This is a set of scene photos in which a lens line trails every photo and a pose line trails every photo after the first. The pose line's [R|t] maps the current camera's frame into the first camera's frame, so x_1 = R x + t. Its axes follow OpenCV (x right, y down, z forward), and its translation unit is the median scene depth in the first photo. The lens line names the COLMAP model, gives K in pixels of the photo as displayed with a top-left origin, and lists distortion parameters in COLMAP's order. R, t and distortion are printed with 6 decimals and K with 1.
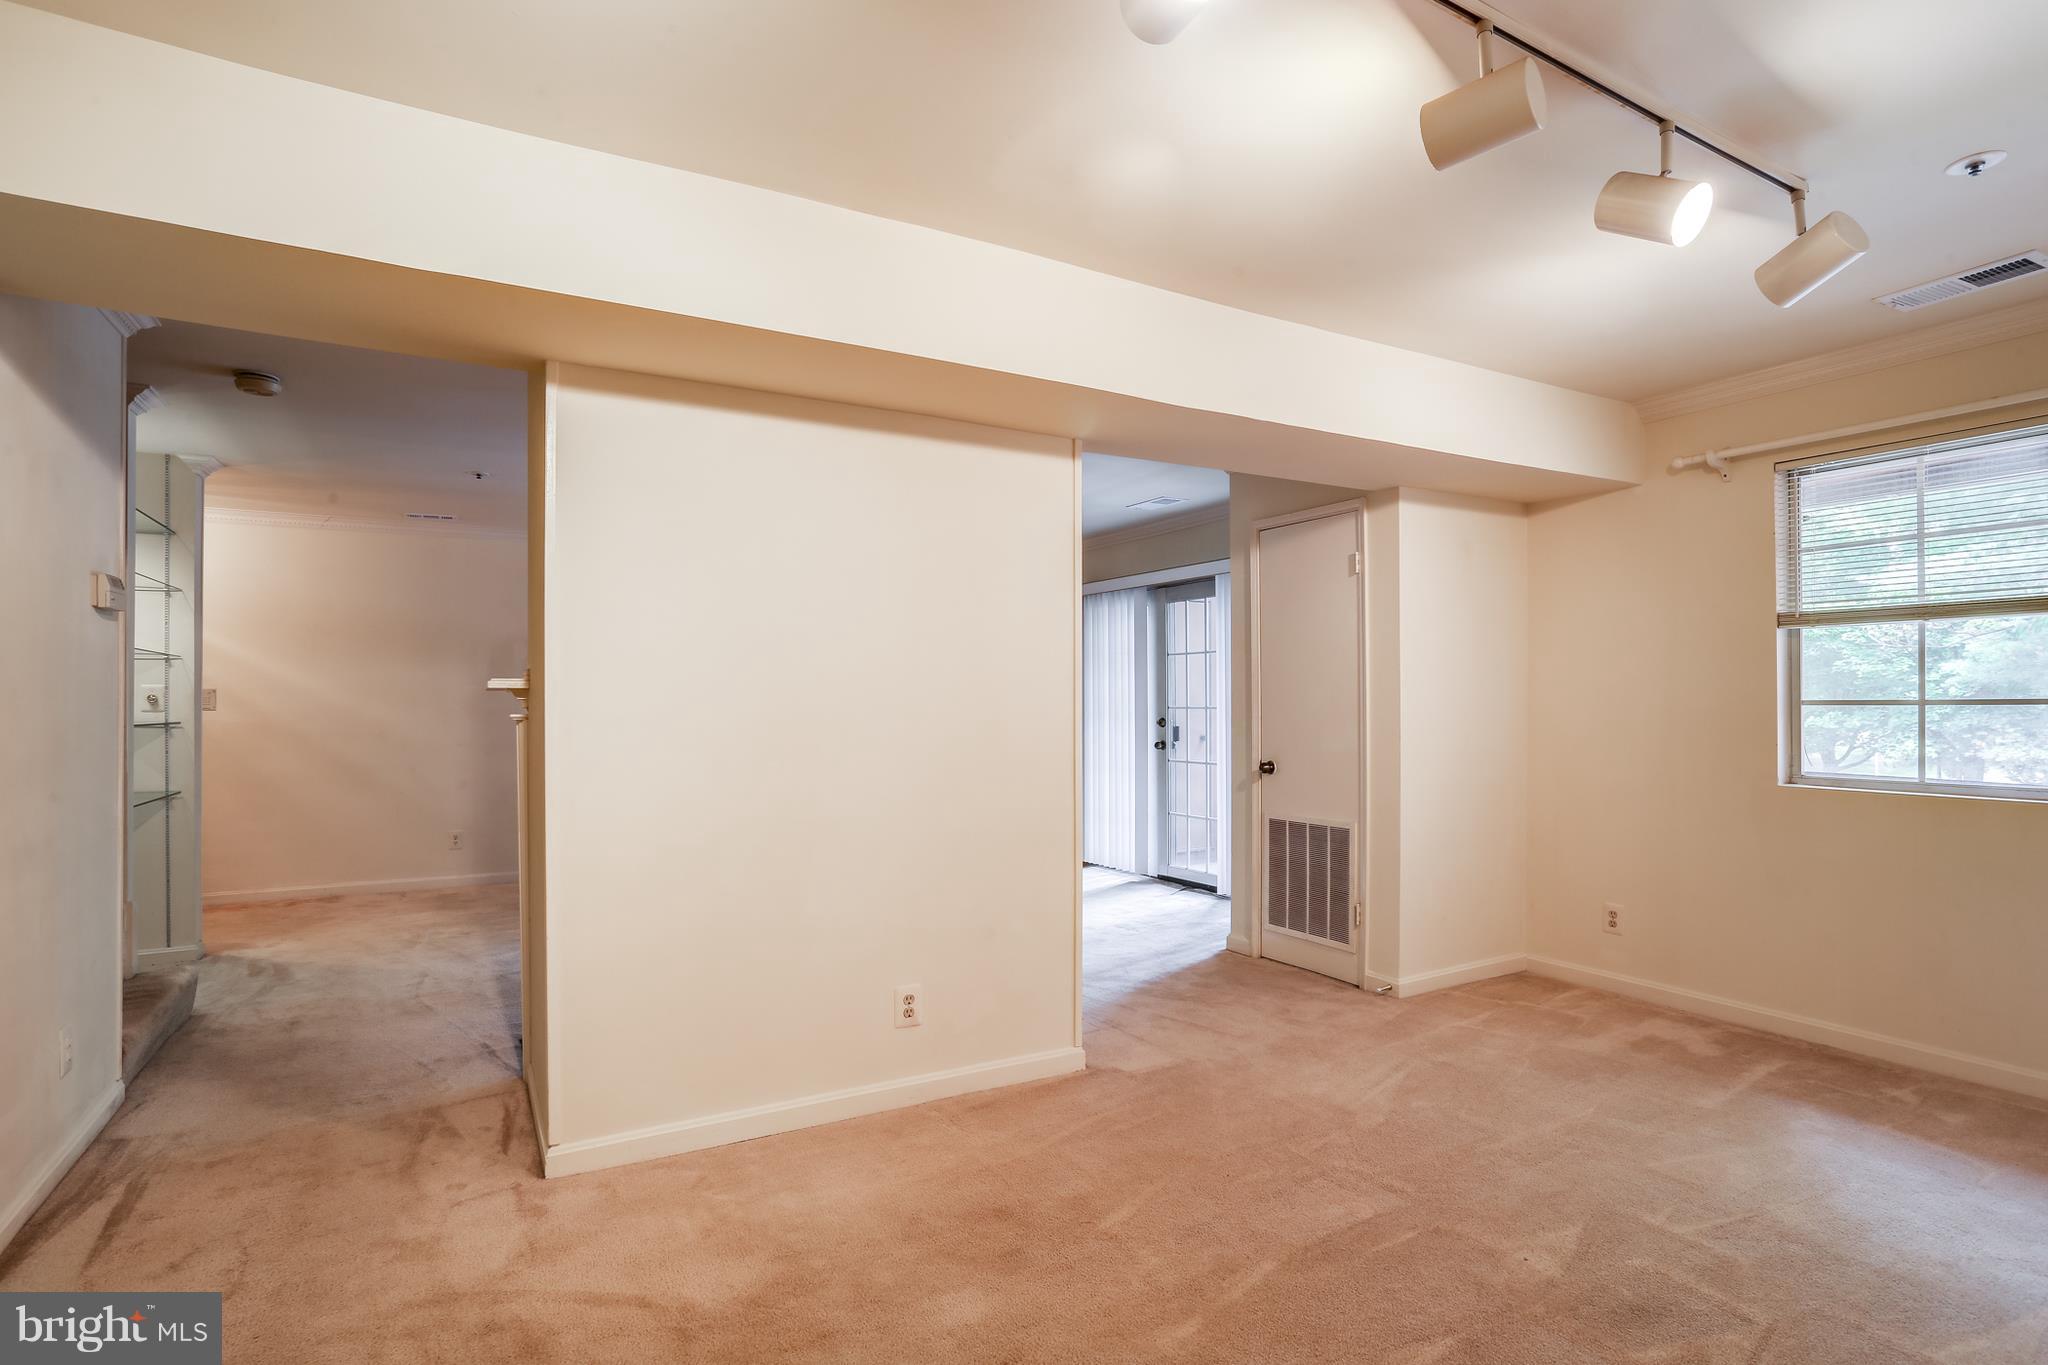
lens RADIAL K [[1027.0, 0, 1030.8], [0, 1027.0, 694.9], [0, 0, 1]] dist [-0.068078, 0.030169]
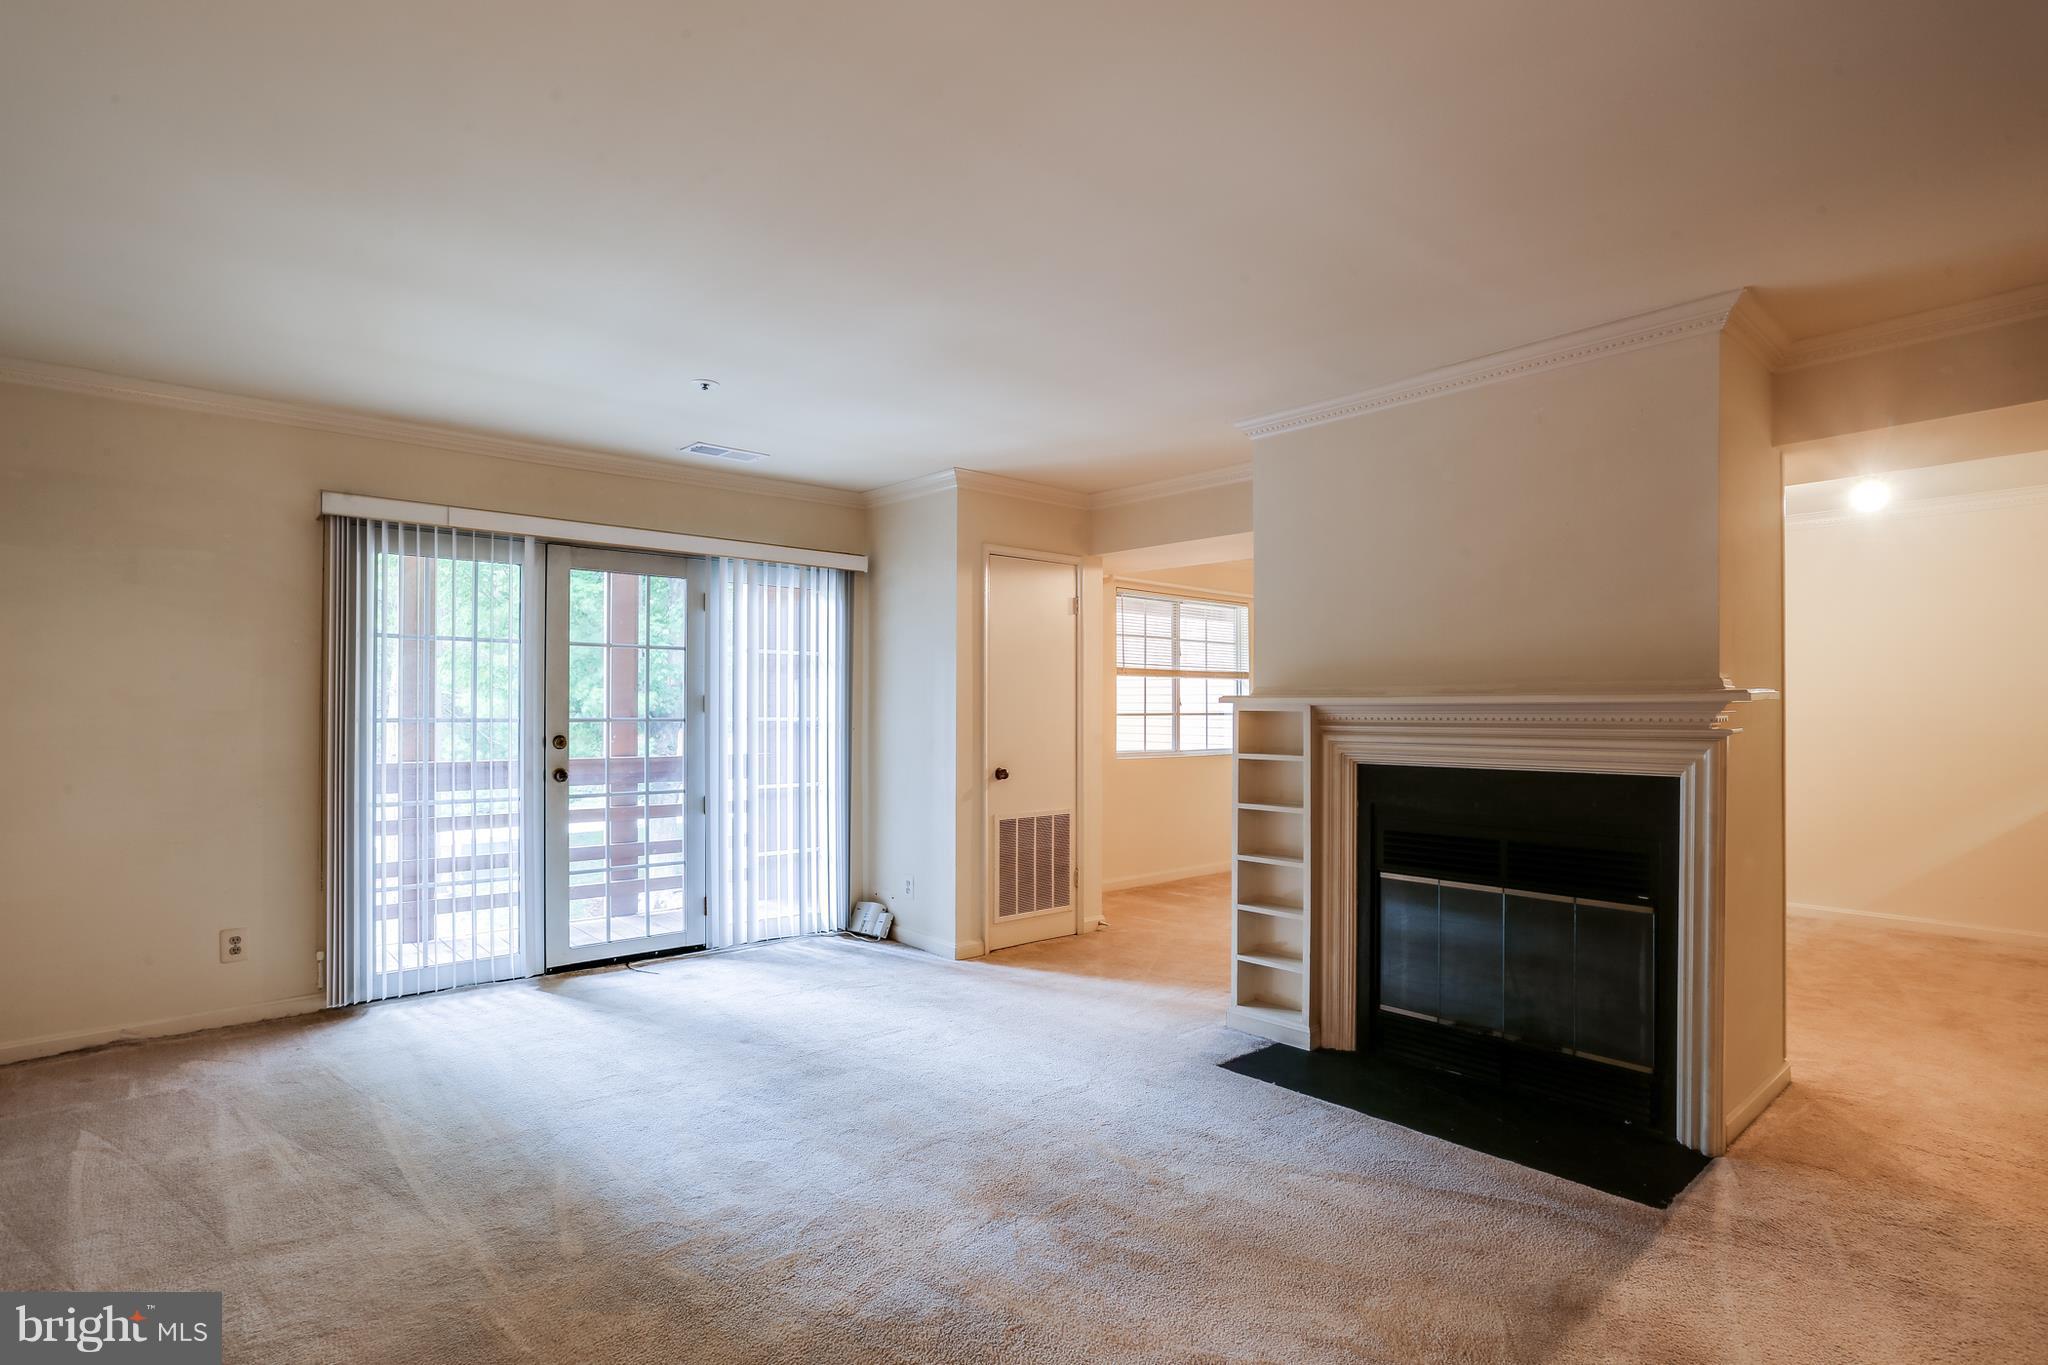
lens RADIAL K [[1010.1, 0, 1019.6], [0, 1010.1, 695.8], [0, 0, 1]] dist [-0.073582, 0.047583]
pose [[-0.202064, 0.016542, 0.979233, -0.923857], [-0.010097, 0.999769, -0.018973, 0.009336], [-0.979320, -0.013721, -0.201850, 1.337392]]
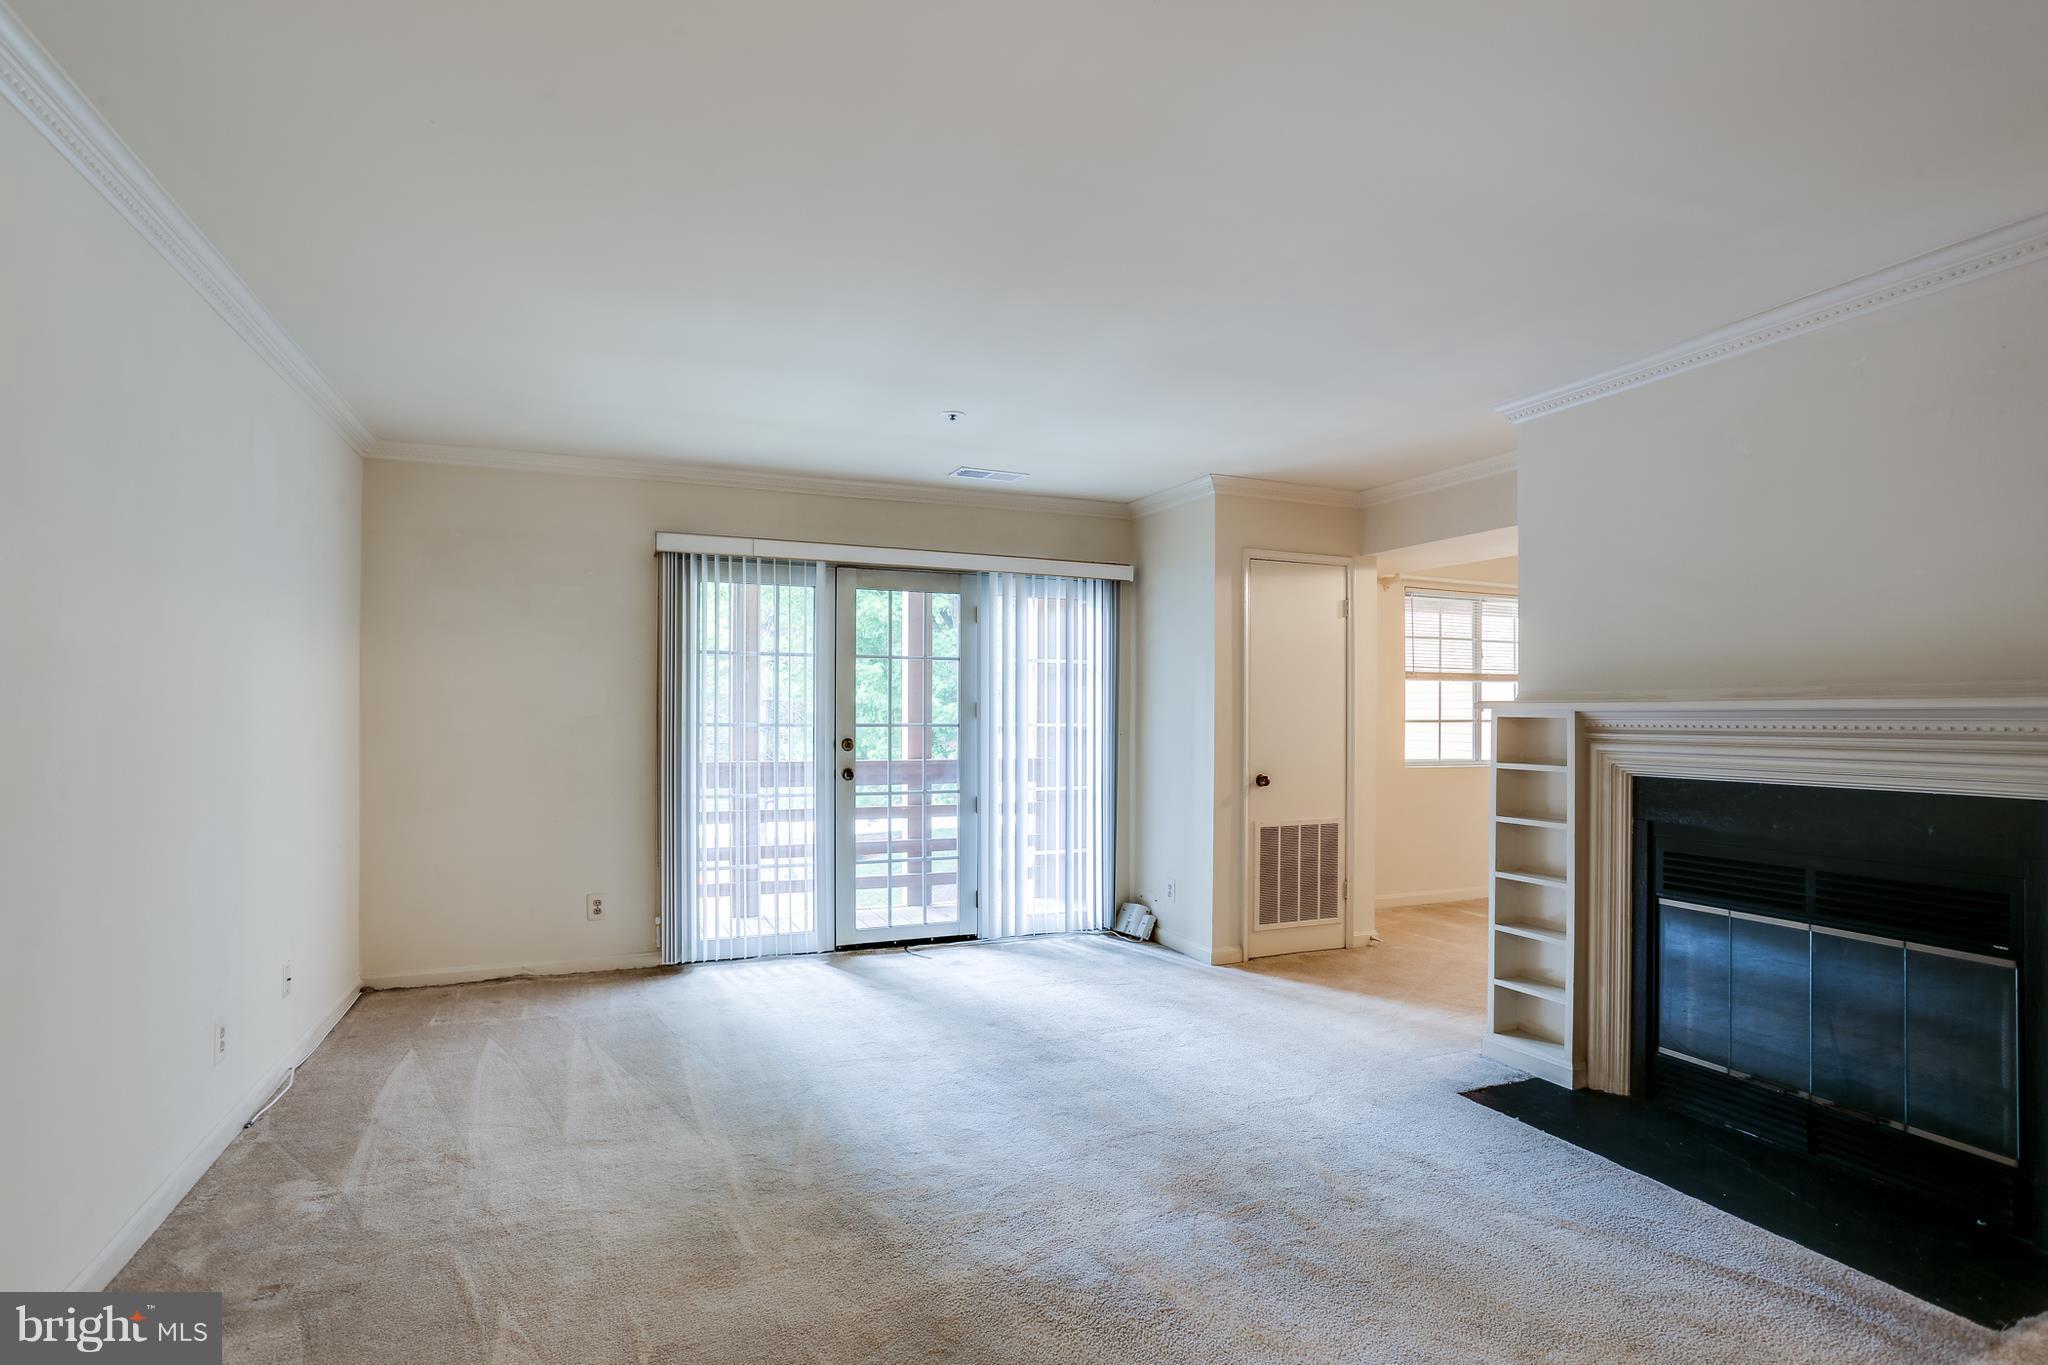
lens RADIAL K [[1012.2, 0, 1010.7], [0, 1012.2, 707.9], [0, 0, 1]] dist [-0.064221, 0.033500]
pose [[0.119313, 0.010978, 0.992796, -0.954625], [-0.012697, 0.999874, -0.009531, 0.009151], [-0.992775, -0.011468, 0.119438, 1.267996]]
